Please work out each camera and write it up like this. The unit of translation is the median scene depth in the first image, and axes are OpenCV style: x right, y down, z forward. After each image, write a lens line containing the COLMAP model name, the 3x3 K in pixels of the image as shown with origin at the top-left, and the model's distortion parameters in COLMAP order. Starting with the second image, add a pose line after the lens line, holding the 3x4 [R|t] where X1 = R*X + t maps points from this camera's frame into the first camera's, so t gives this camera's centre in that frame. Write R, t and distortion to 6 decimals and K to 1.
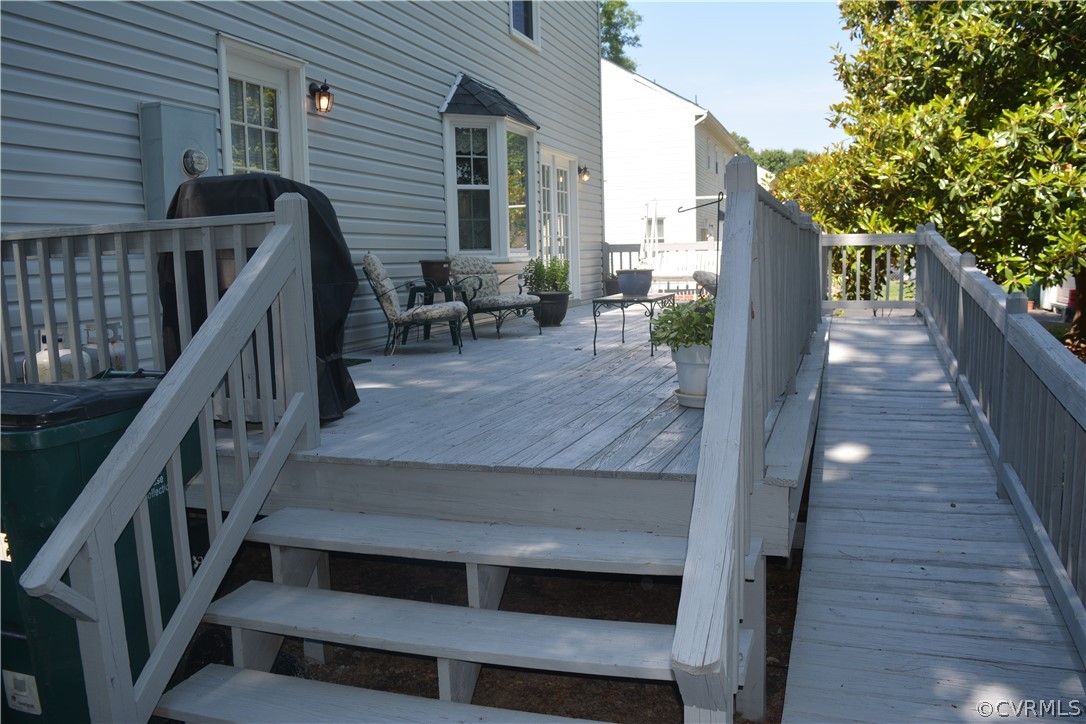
lens RADIAL K [[859.1, 0, 543.0], [0, 859.1, 362.0], [0, 0, 1]] dist [-0.083620, 0.010049]
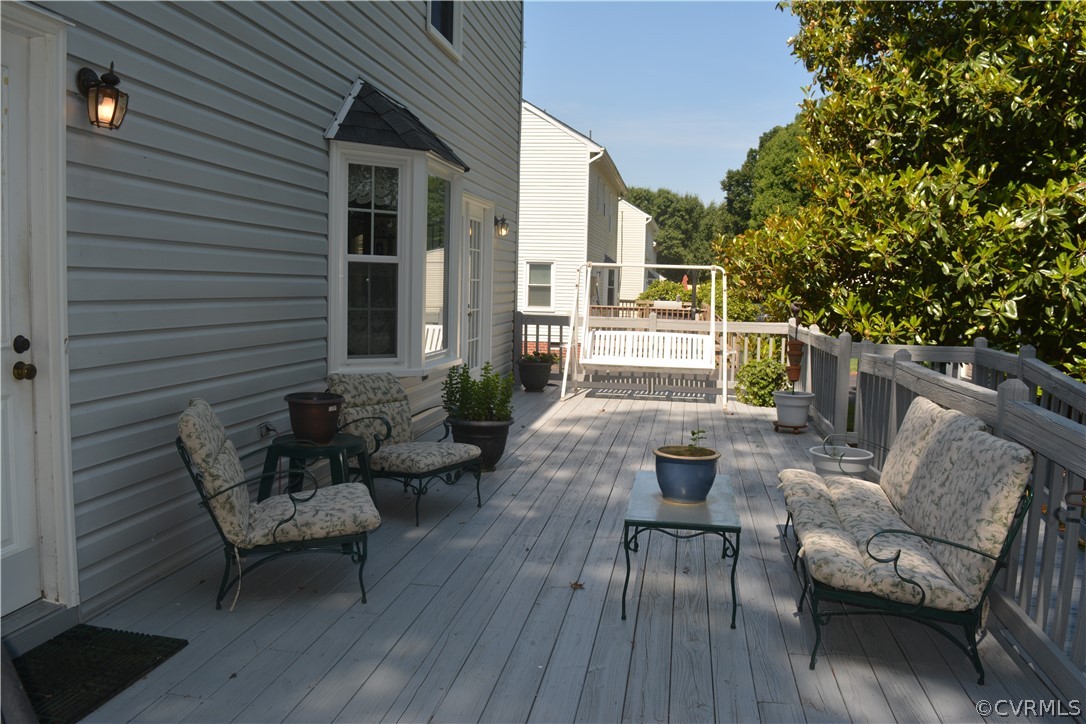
lens RADIAL K [[859.1, 0, 543.0], [0, 859.1, 362.0], [0, 0, 1]] dist [-0.083620, 0.010049]
pose [[0.983976, 0.035360, 0.174758, -0.050800], [-0.030502, 0.999072, -0.030411, -0.087168], [-0.175671, 0.024593, 0.984142, 0.275785]]
